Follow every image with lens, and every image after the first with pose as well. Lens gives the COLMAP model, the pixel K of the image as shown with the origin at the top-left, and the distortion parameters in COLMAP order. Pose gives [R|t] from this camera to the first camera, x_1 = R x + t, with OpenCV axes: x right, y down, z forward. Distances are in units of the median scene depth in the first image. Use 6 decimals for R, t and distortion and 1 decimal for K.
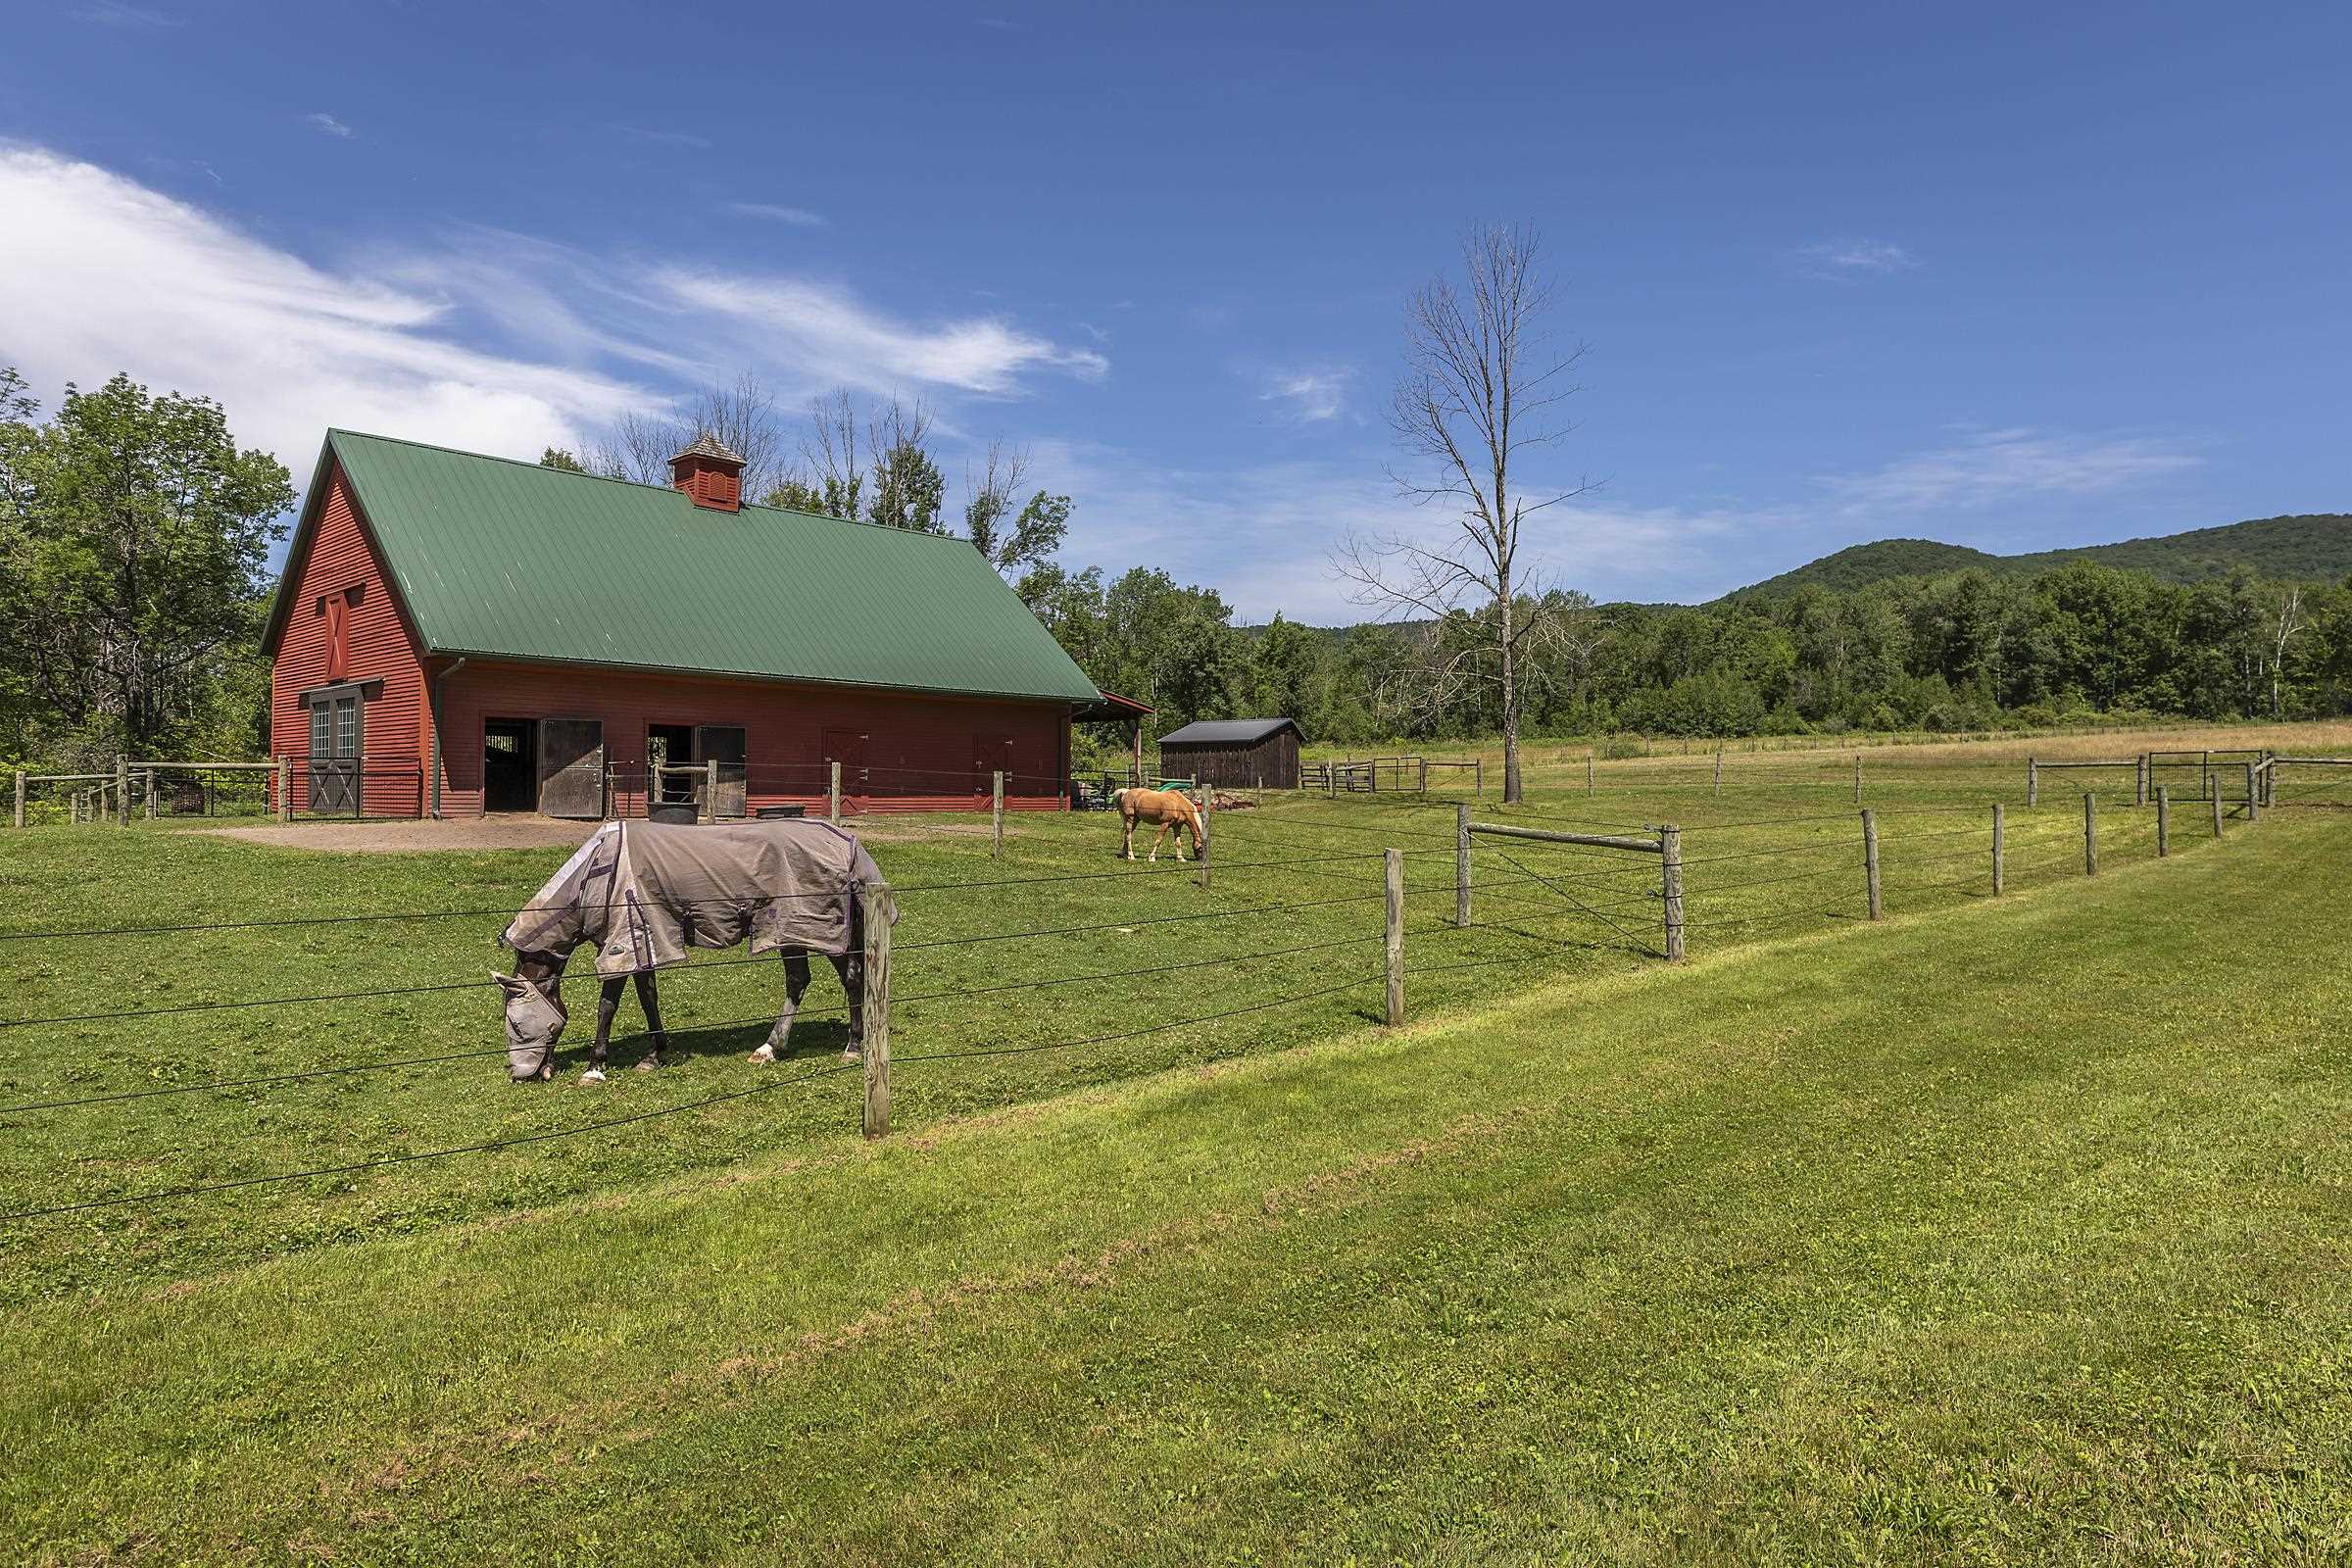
lens RADIAL K [[1391.7, 0, 1177.4], [0, 1391.7, 781.6], [0, 0, 1]] dist [0.013071, 0.001797]
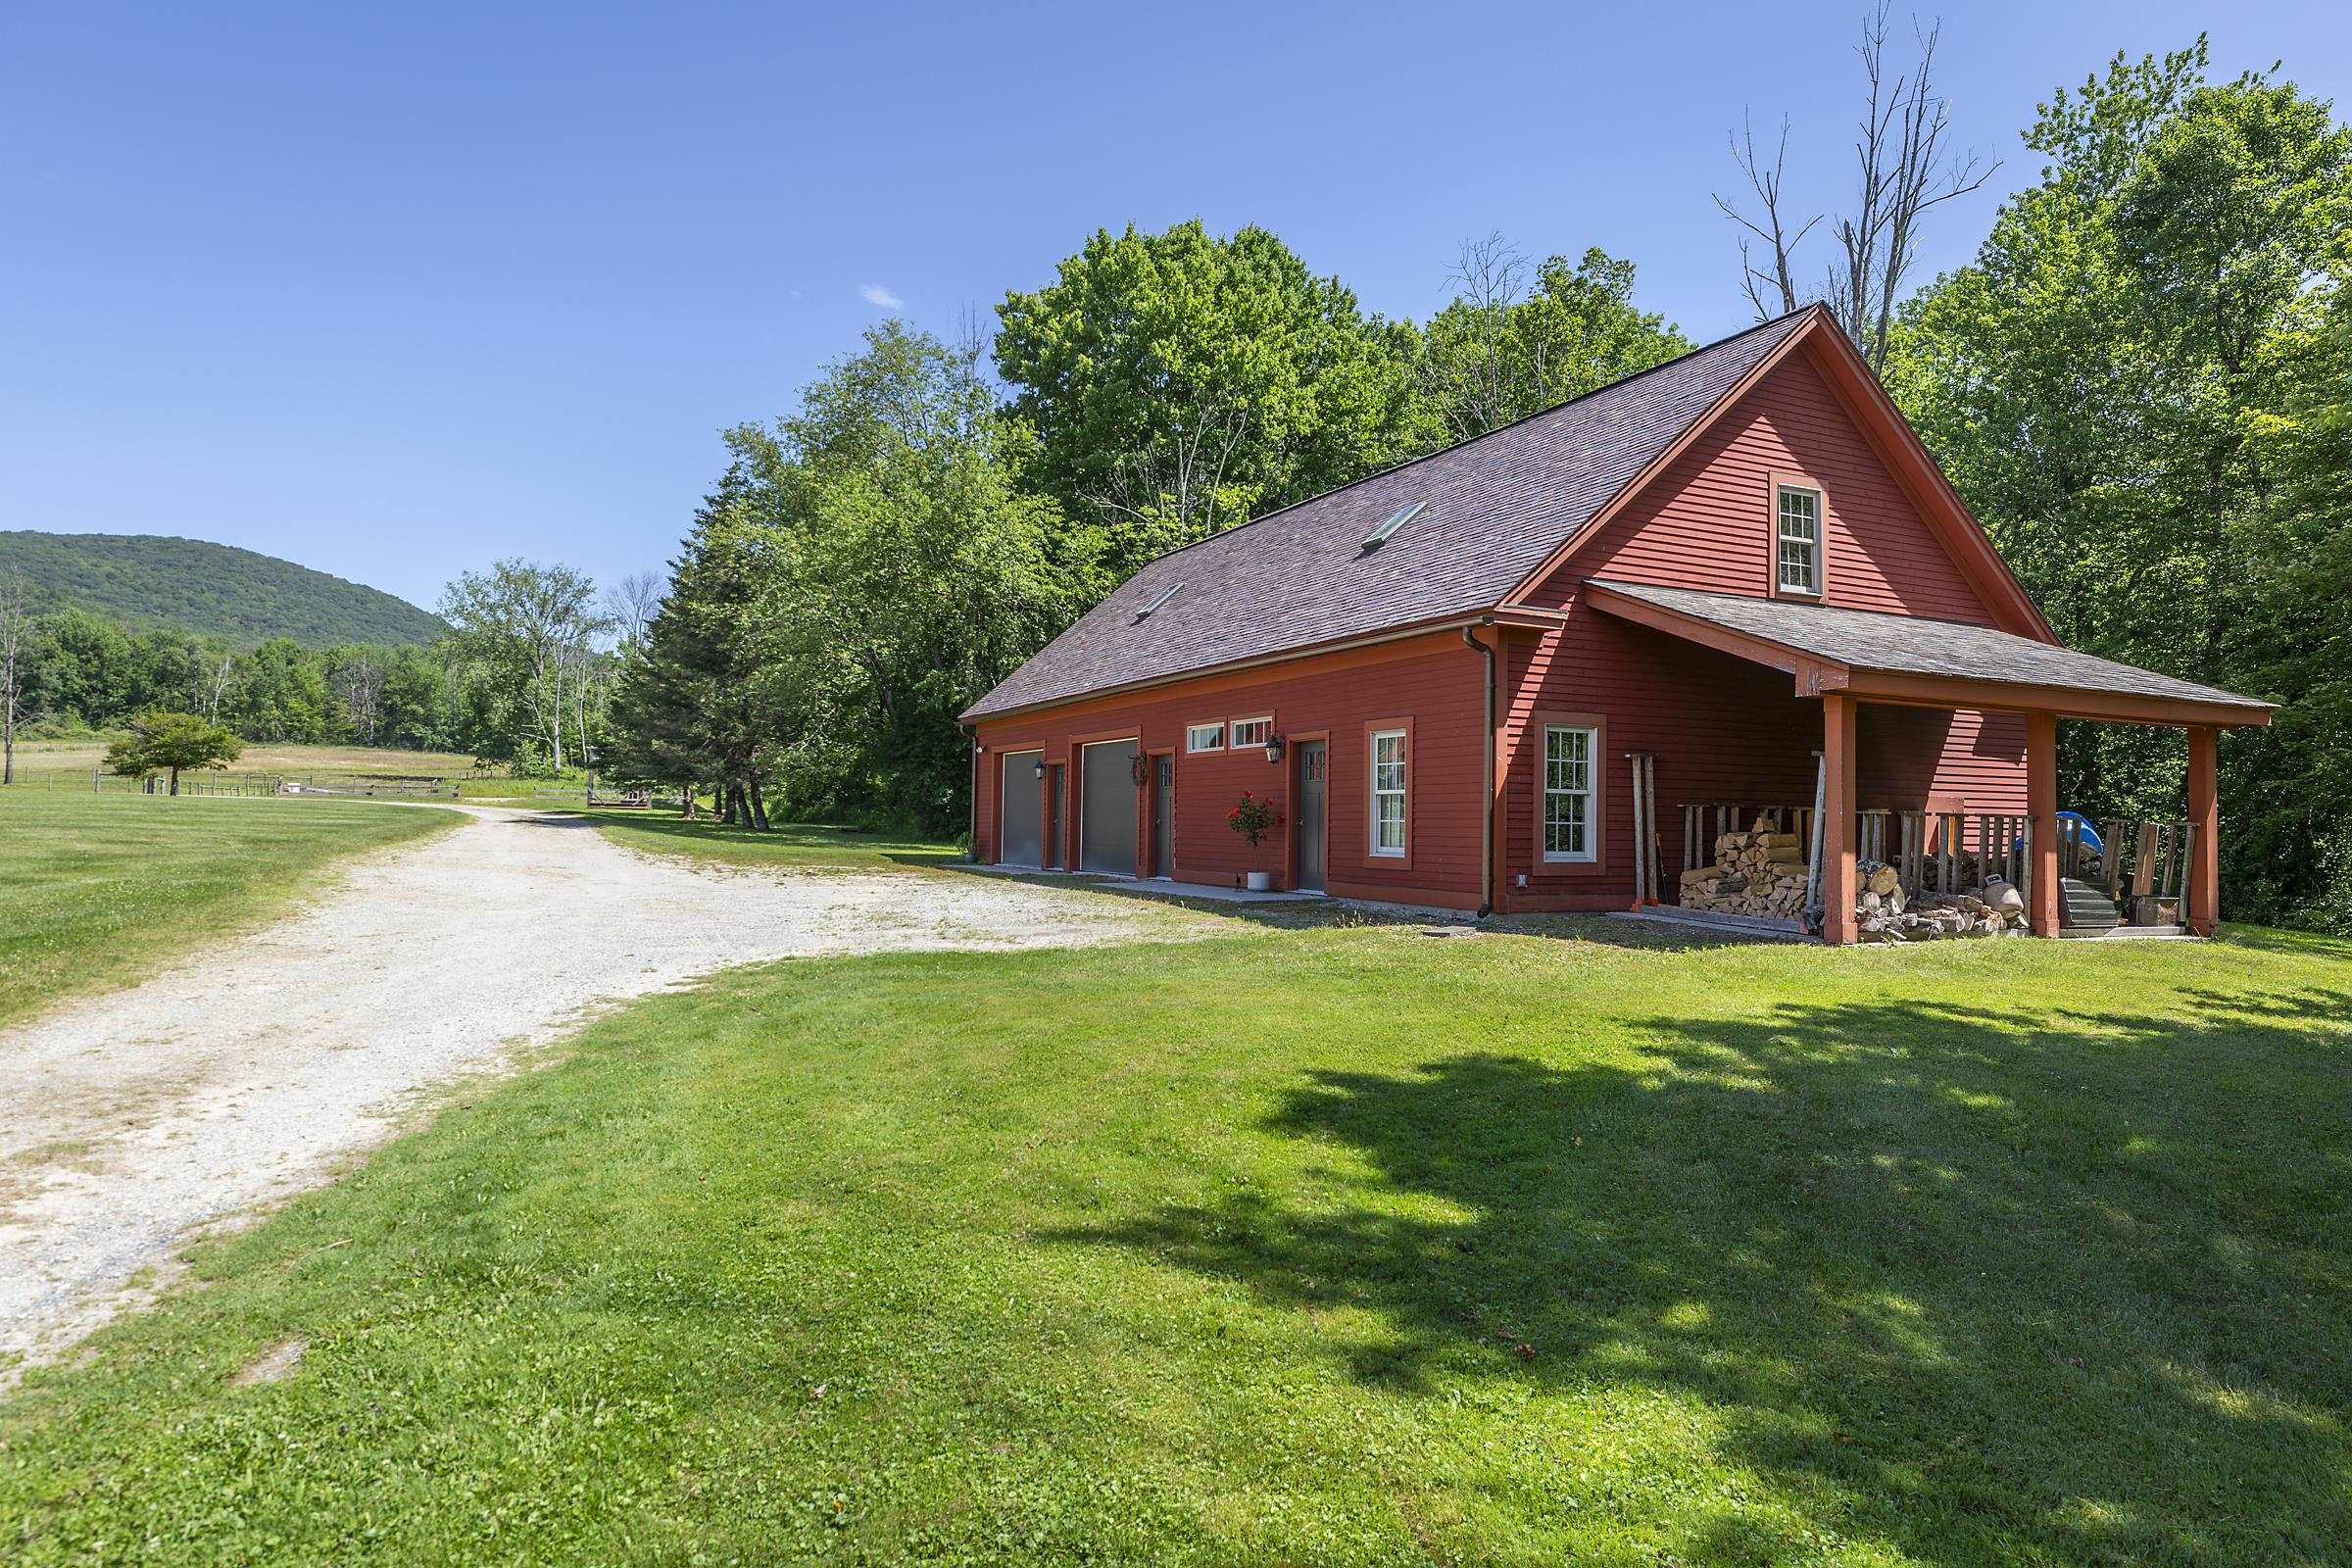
lens RADIAL K [[1419.1, 0, 1177.8], [0, 1419.1, 761.6], [0, 0, 1]] dist [0.011587, 0.000586]
pose [[0.280119, 0.036446, 0.959273, -0.395954], [-0.021627, 0.999265, -0.031650, 0.002915], [-0.959722, -0.011881, 0.280701, -0.423928]]
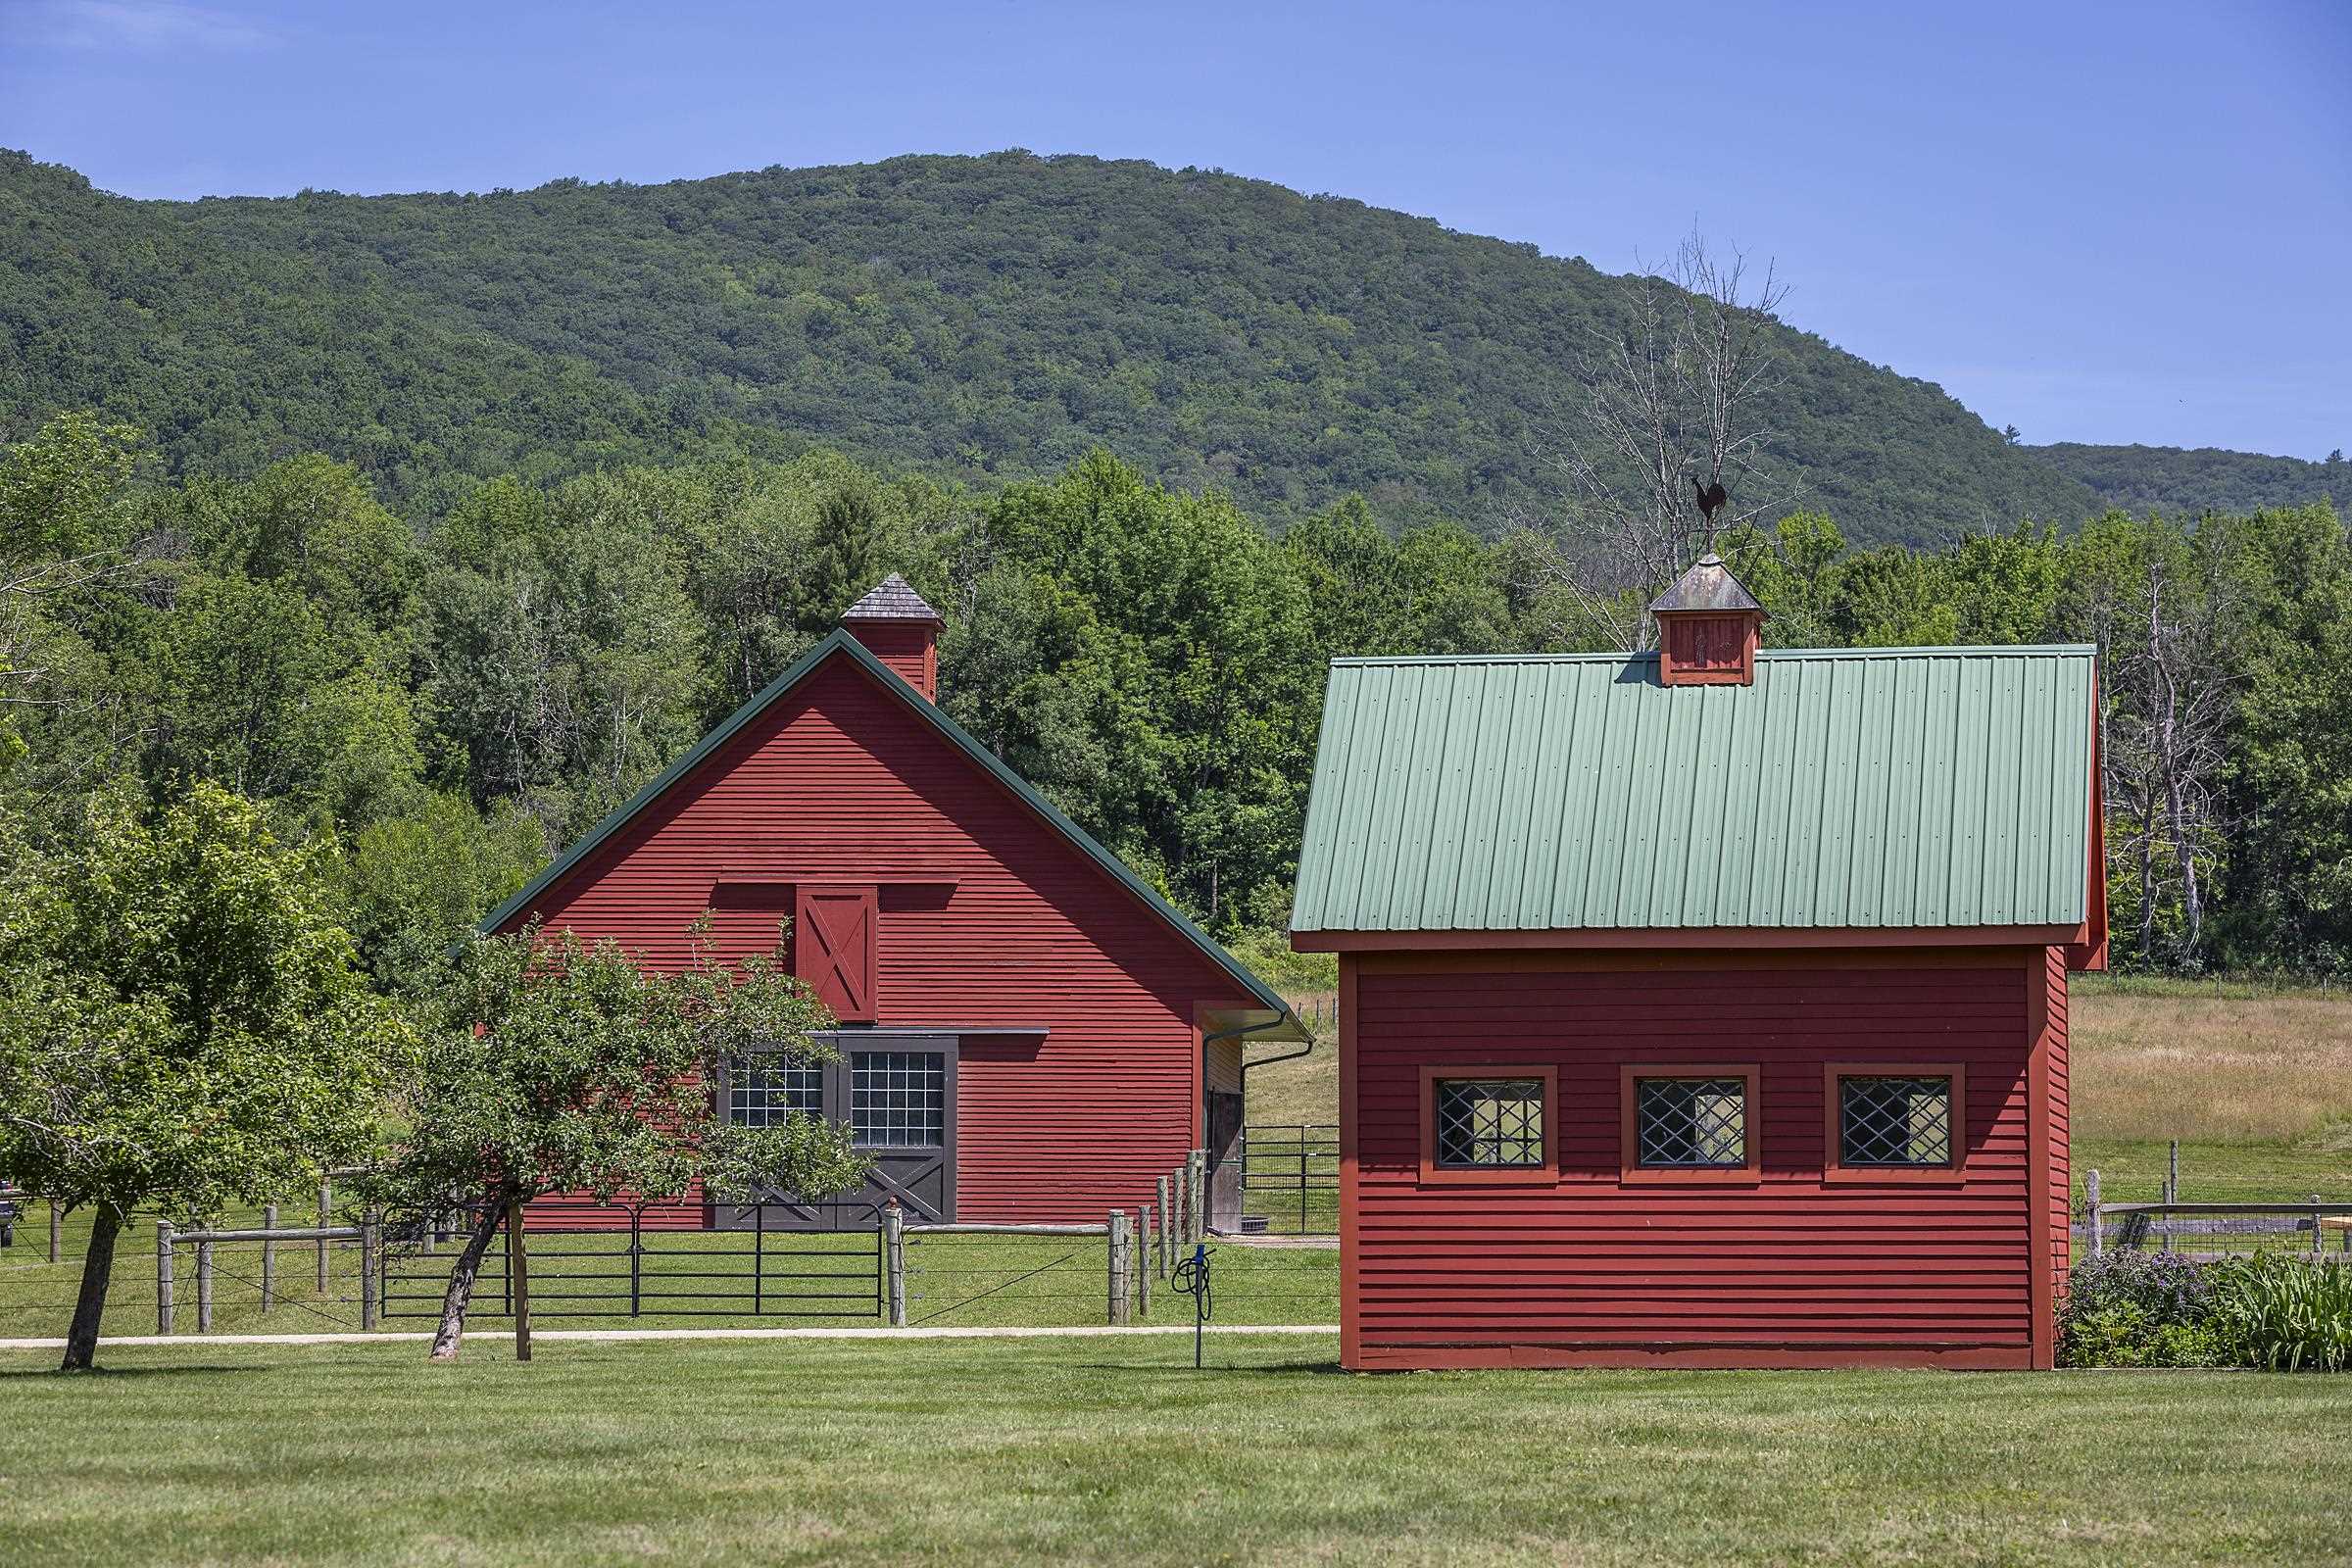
lens RADIAL K [[6849.9, 0, 1172.8], [0, 6849.9, 783.8], [0, 0, 1]] dist [-0.018854, 0.000000]
pose [[0.761880, 0.038585, 0.646568, -0.423389], [-0.007723, 0.998694, -0.050498, -0.004105], [-0.647672, 0.033480, 0.761183, -0.249745]]
